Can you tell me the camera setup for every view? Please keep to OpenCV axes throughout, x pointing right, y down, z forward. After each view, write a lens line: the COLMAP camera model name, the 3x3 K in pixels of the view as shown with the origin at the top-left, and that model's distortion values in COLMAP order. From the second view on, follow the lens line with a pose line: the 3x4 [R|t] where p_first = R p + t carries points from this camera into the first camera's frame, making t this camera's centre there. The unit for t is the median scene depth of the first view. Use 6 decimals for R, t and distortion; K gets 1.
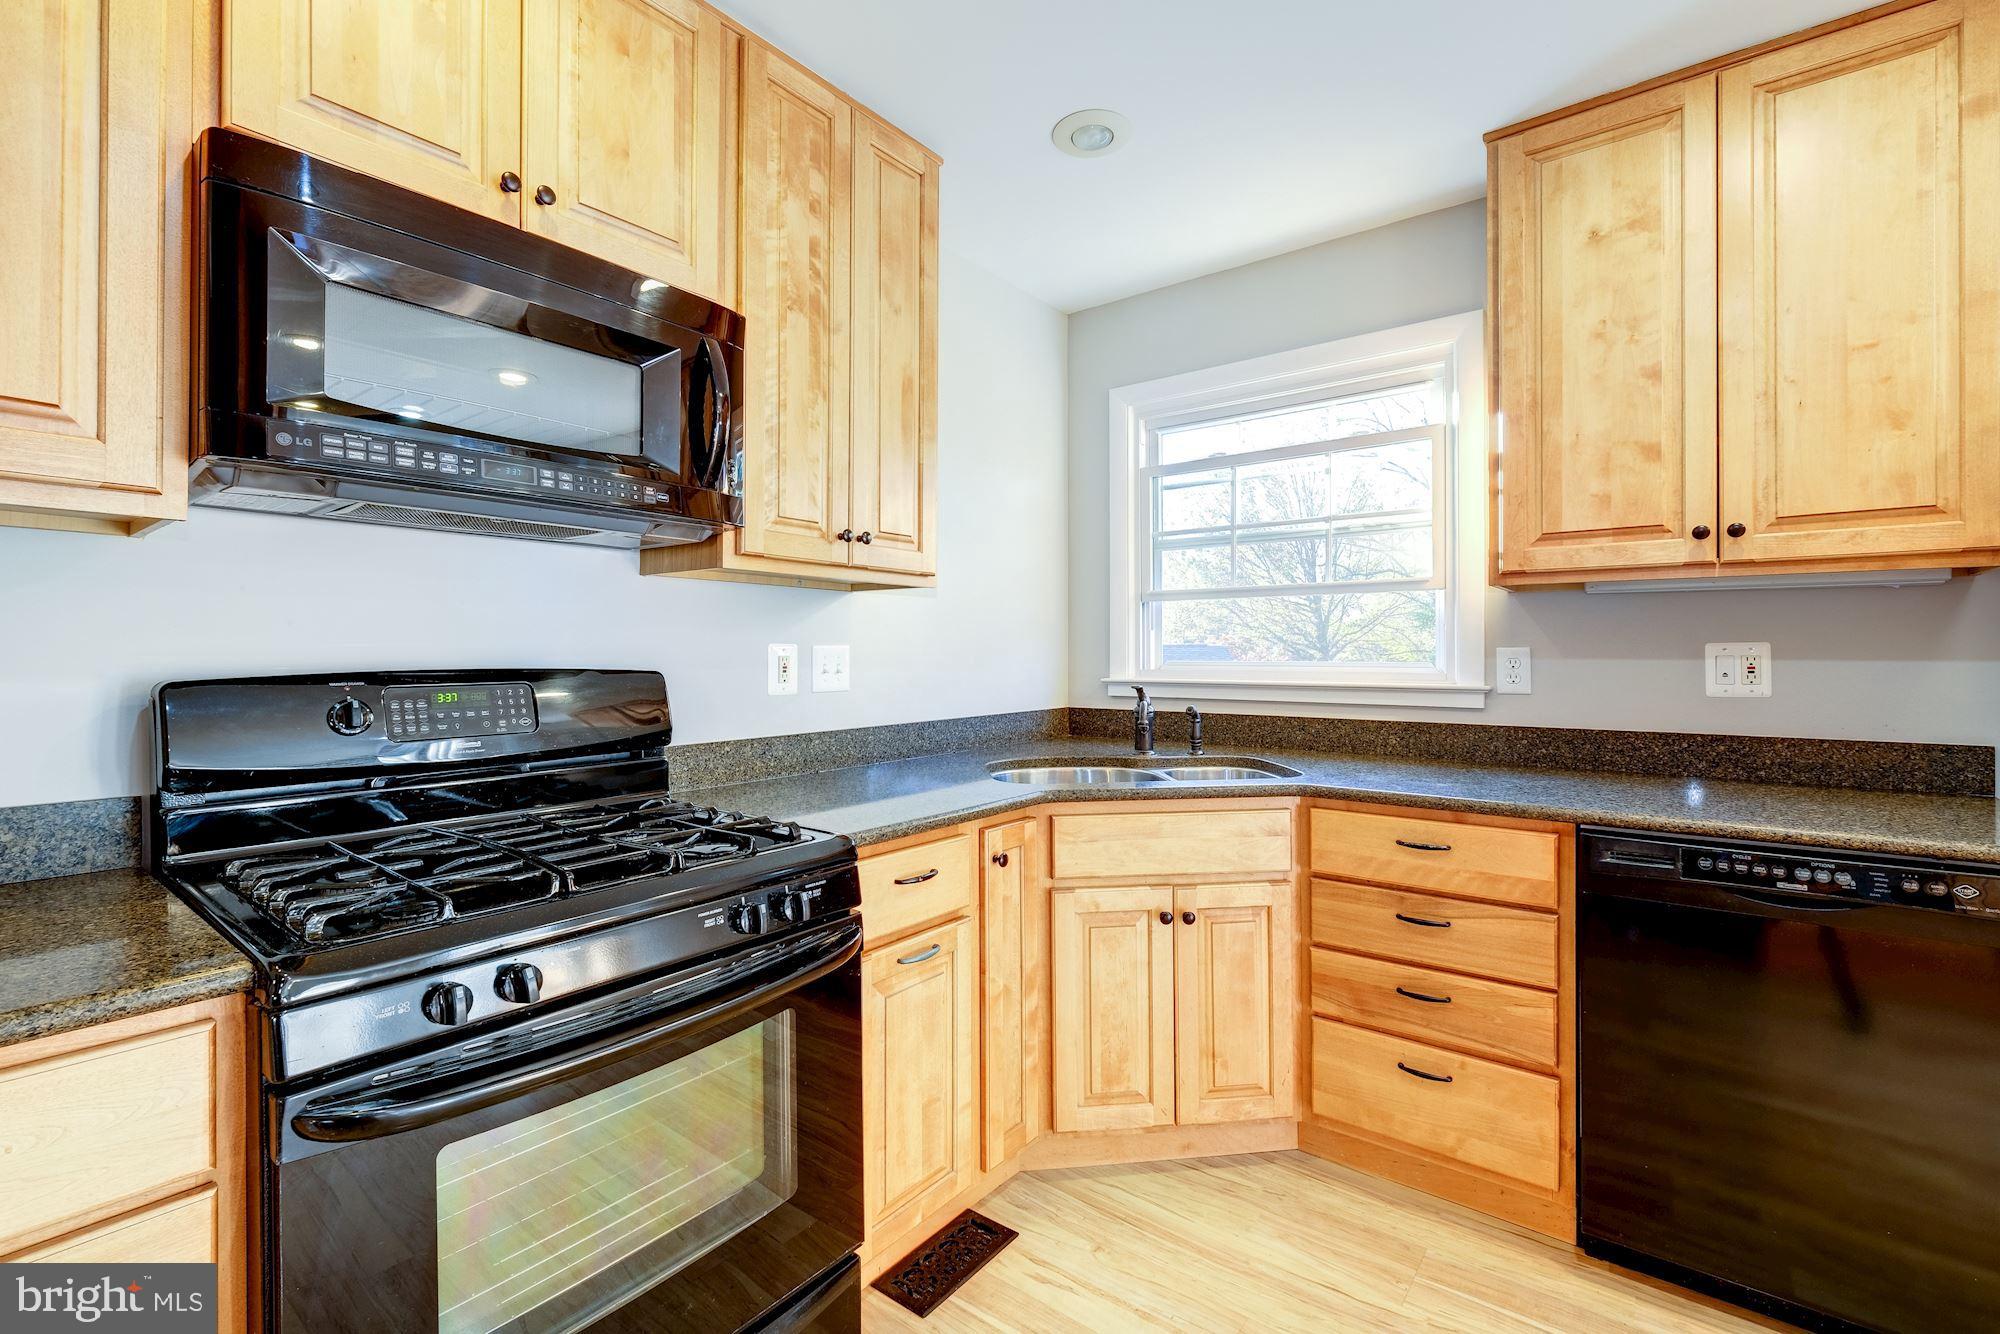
lens RADIAL K [[877.8, 0, 994.2], [0, 877.8, 656.1], [0, 0, 1]] dist [-0.001855, -0.000322]
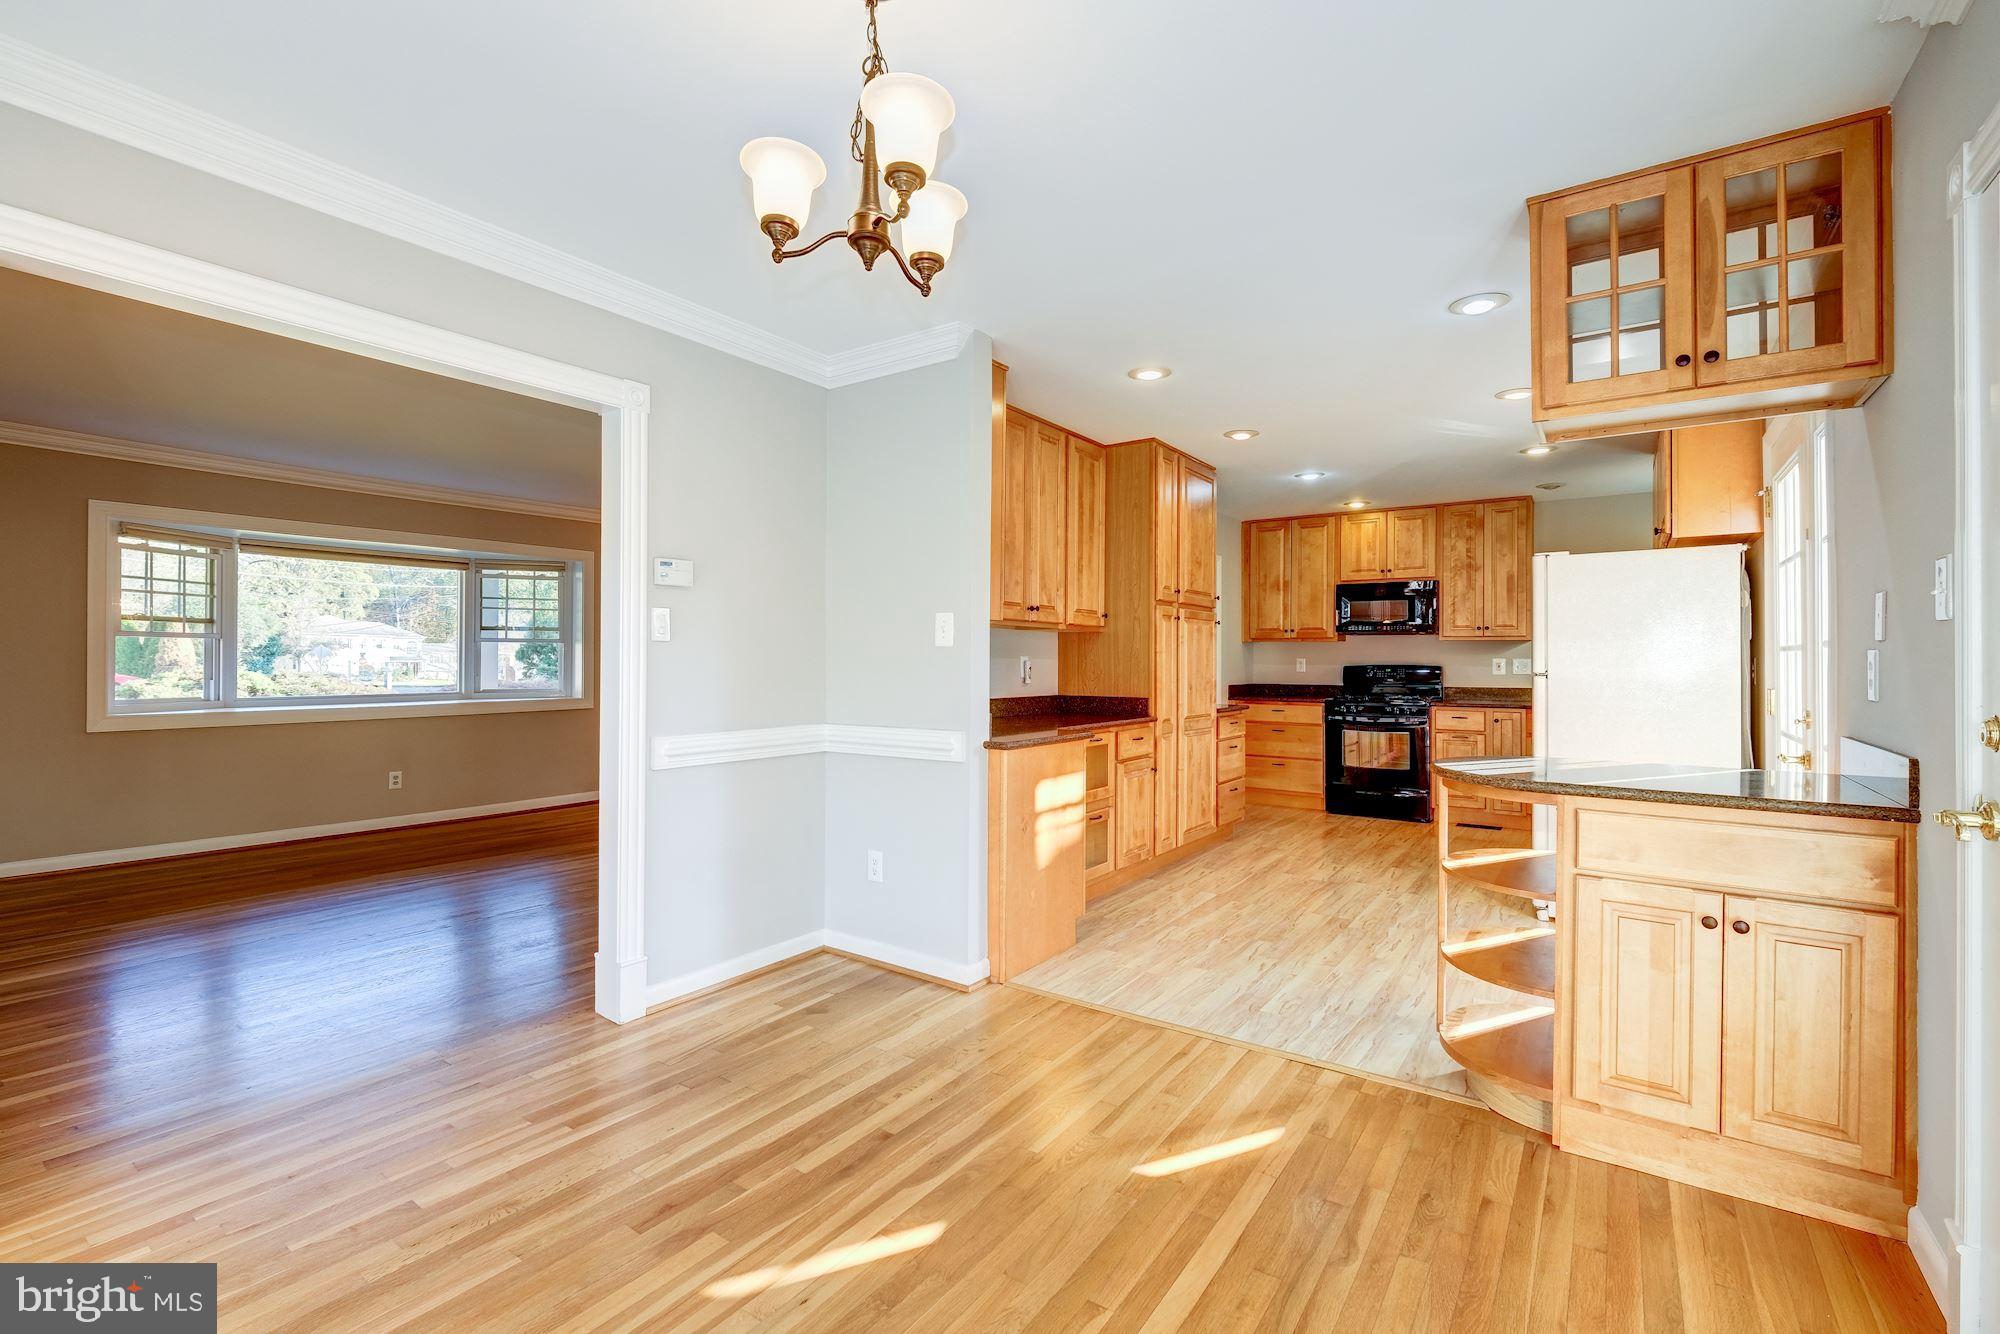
lens RADIAL K [[852.7, 0, 1000.0], [0, 852.7, 667.0], [0, 0, 1]] dist [0.000144, -0.000035]
pose [[0.042190, 0.008153, -0.999076, 2.849387], [-0.000749, 0.999967, 0.008128, -0.004800], [0.999109, 0.000406, 0.042195, -0.962467]]
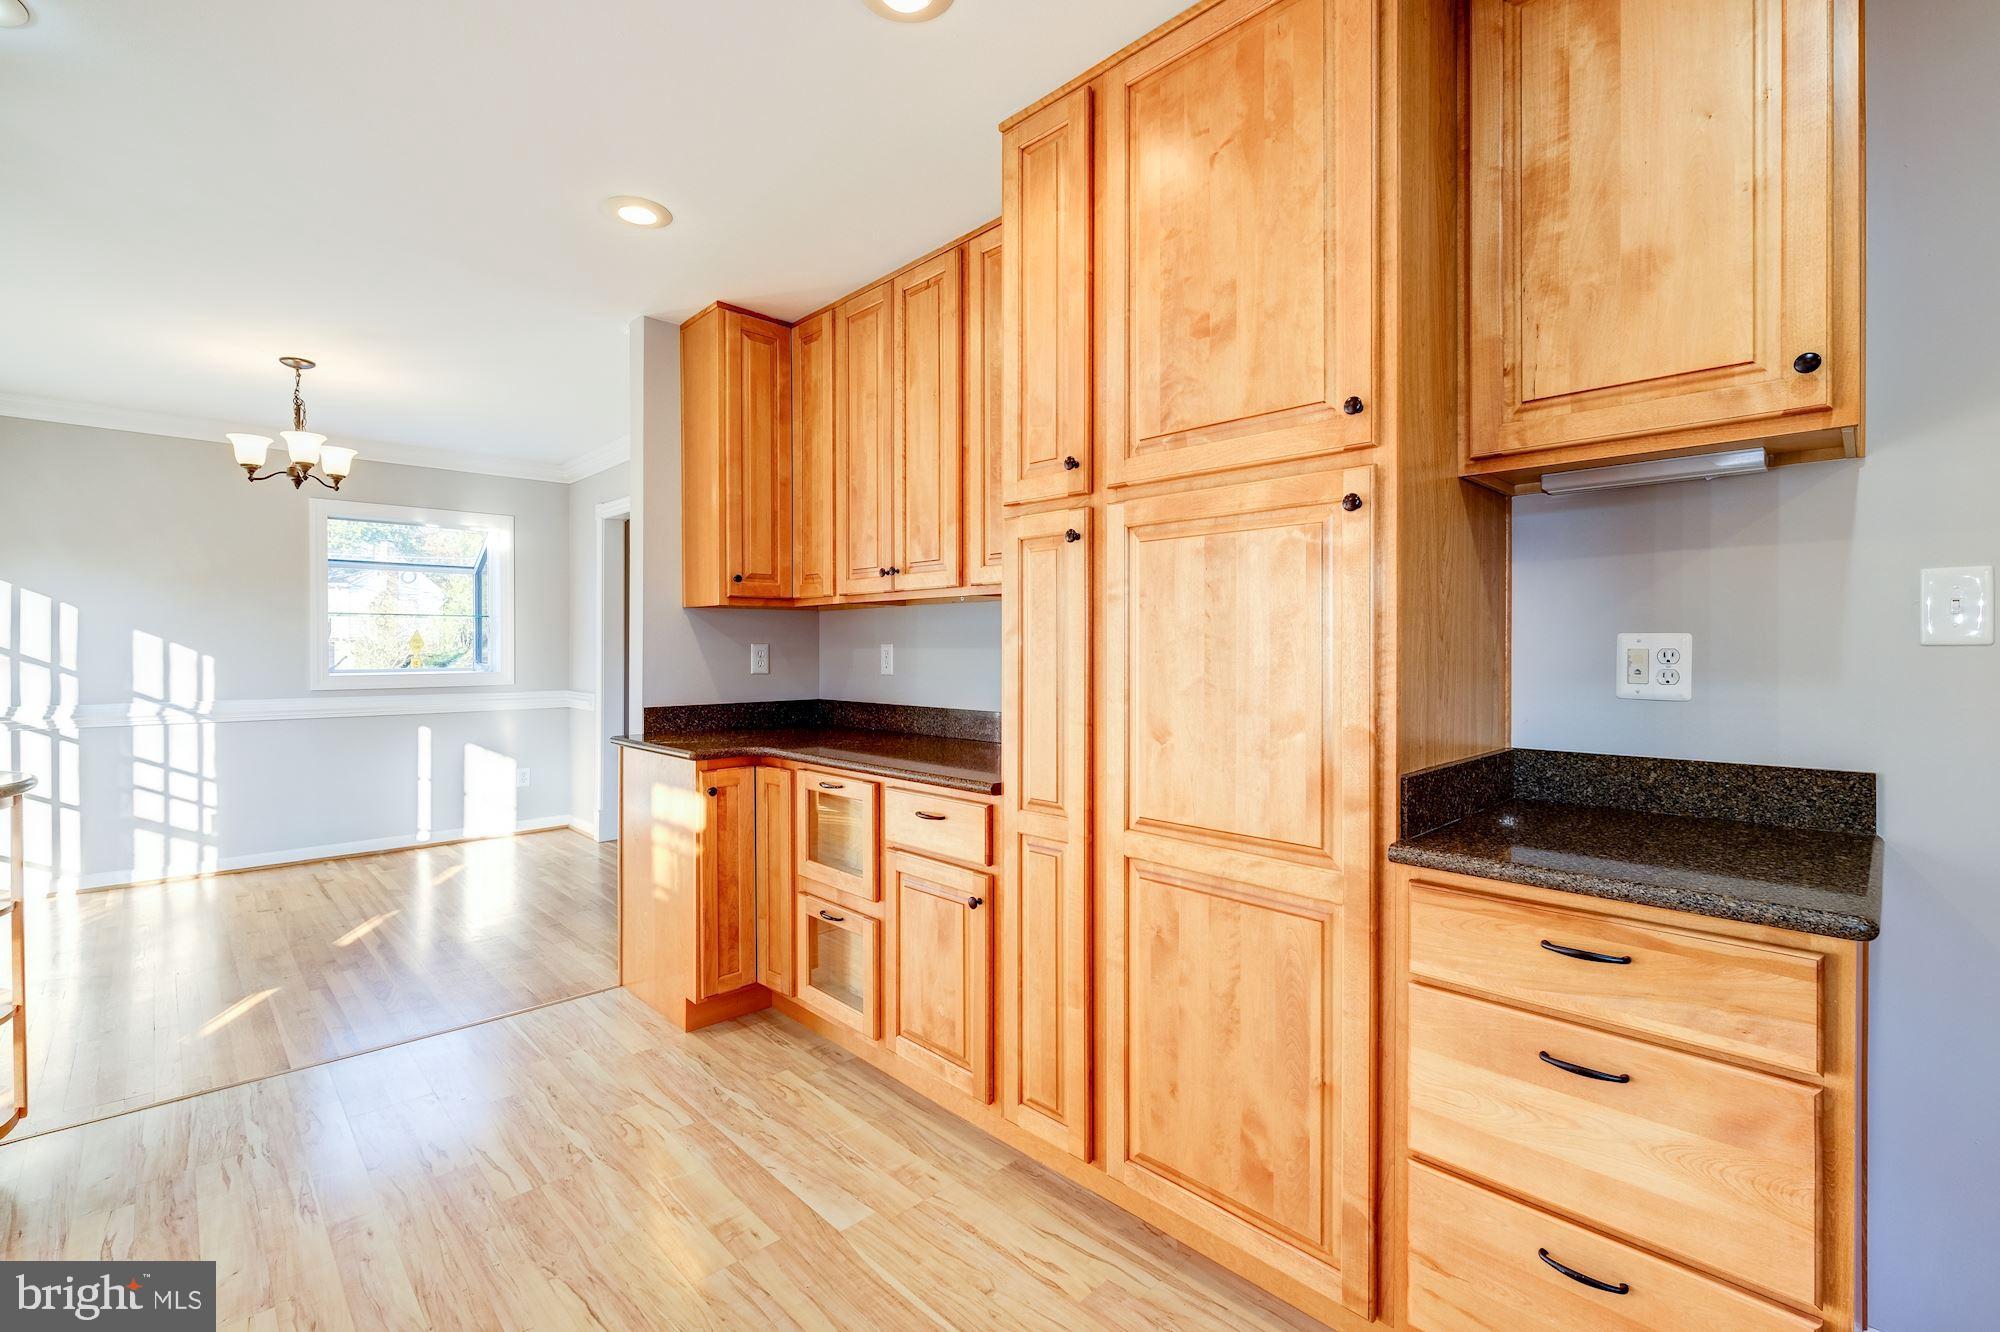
lens RADIAL K [[877.8, 0, 994.2], [0, 877.8, 655.1], [0, 0, 1]] dist [-0.001855, -0.000322]
pose [[-0.990167, -0.001542, 0.139885, 0.480966], [-0.001193, 0.999996, 0.002581, -0.002387], [-0.139889, 0.002388, -0.990164, 0.516899]]
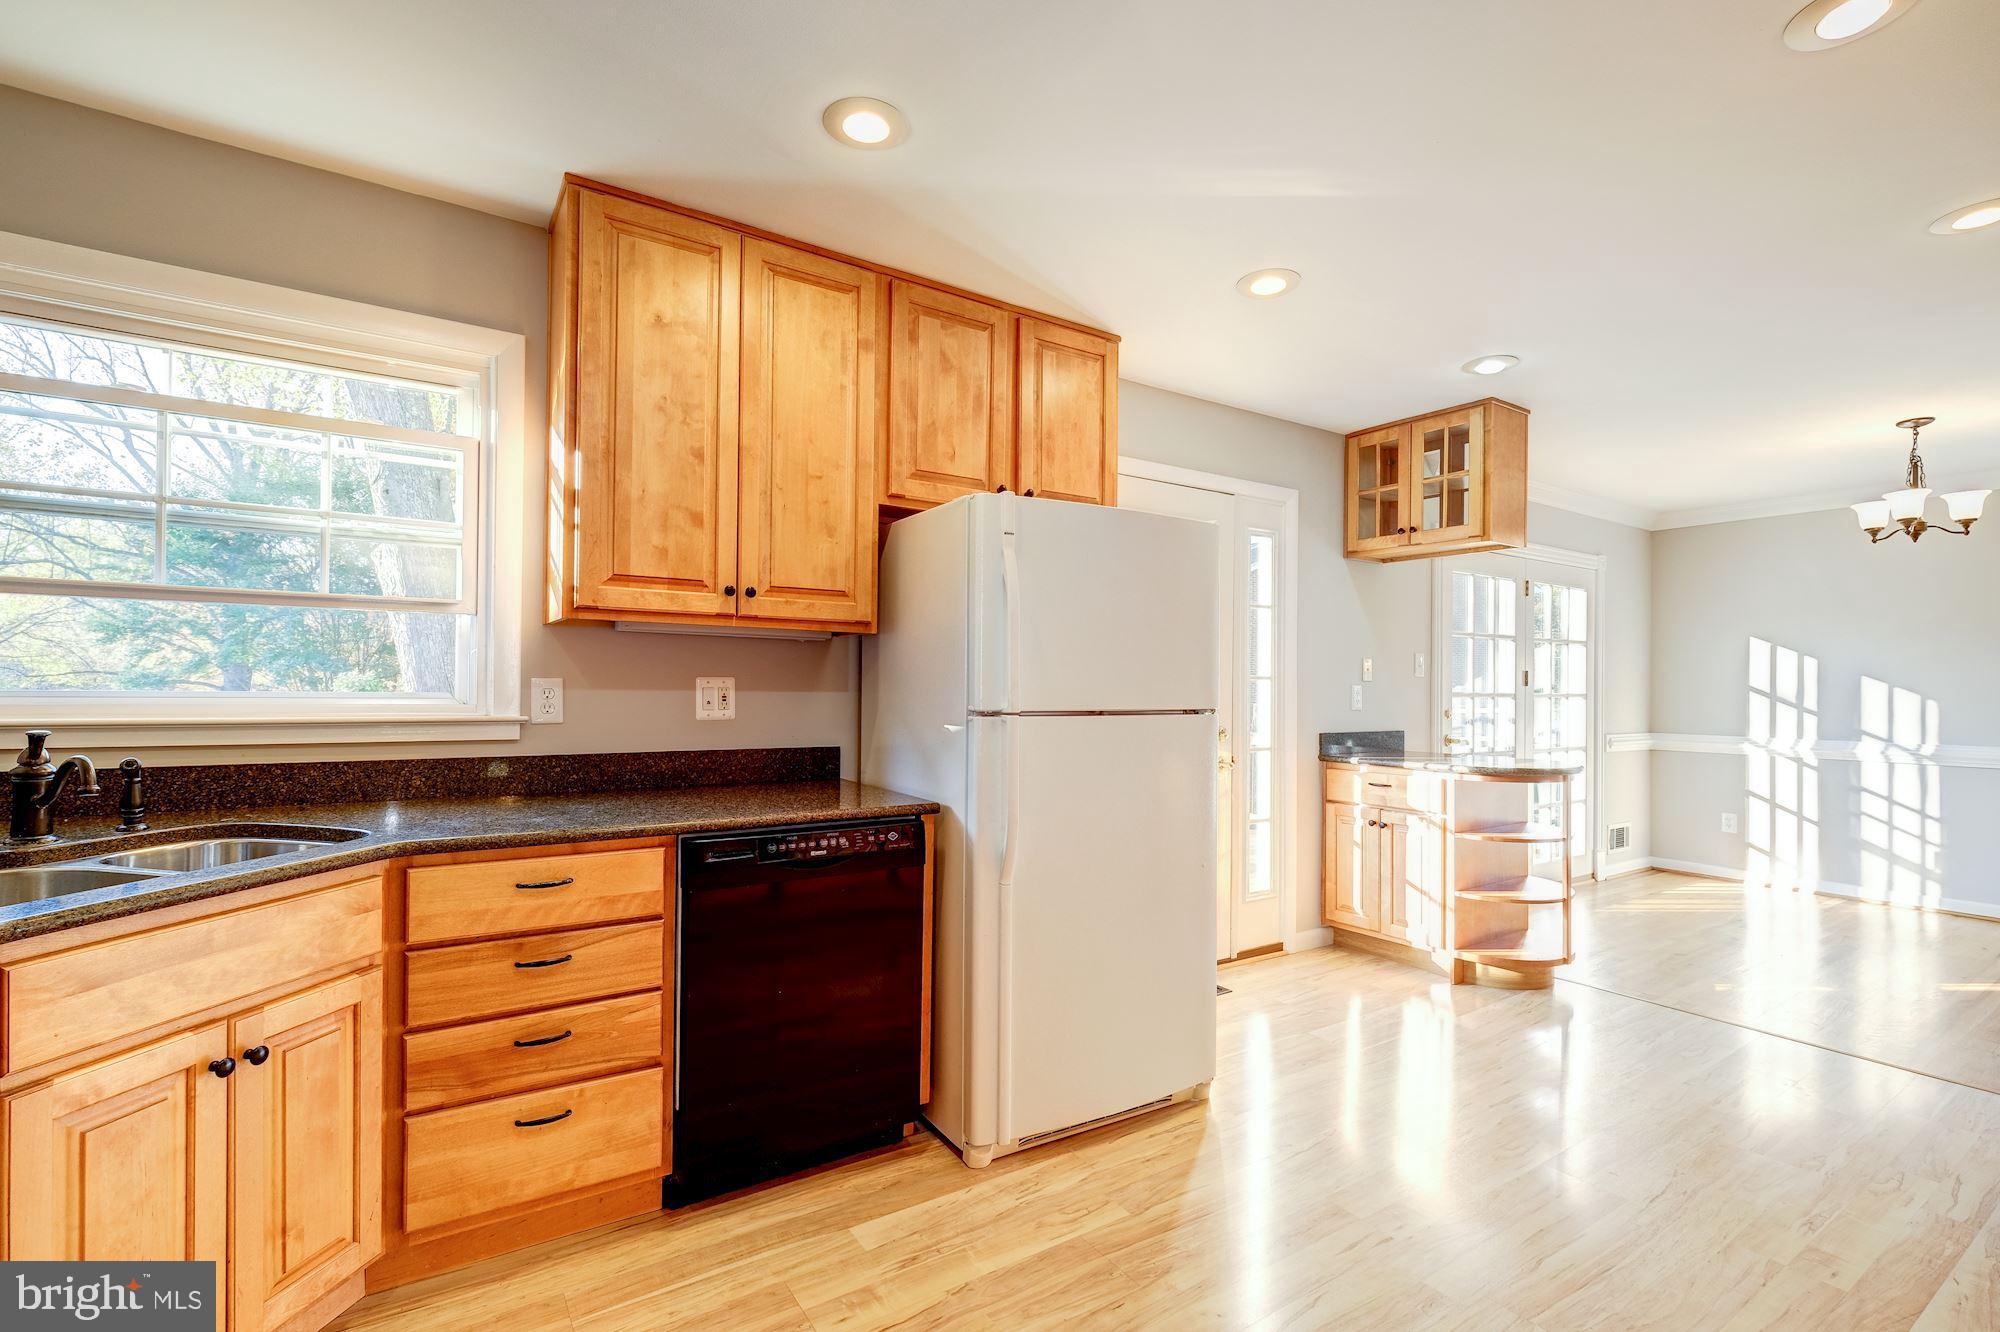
lens RADIAL K [[895.0, 0, 1009.0], [0, 895.0, 682.1], [0, 0, 1]] dist [-0.003065, -0.000659]
pose [[0.311140, 0.008413, 0.950327, -0.277793], [-0.009471, 0.999939, -0.005751, -0.005115], [-0.950317, -0.007211, 0.311201, 0.199932]]
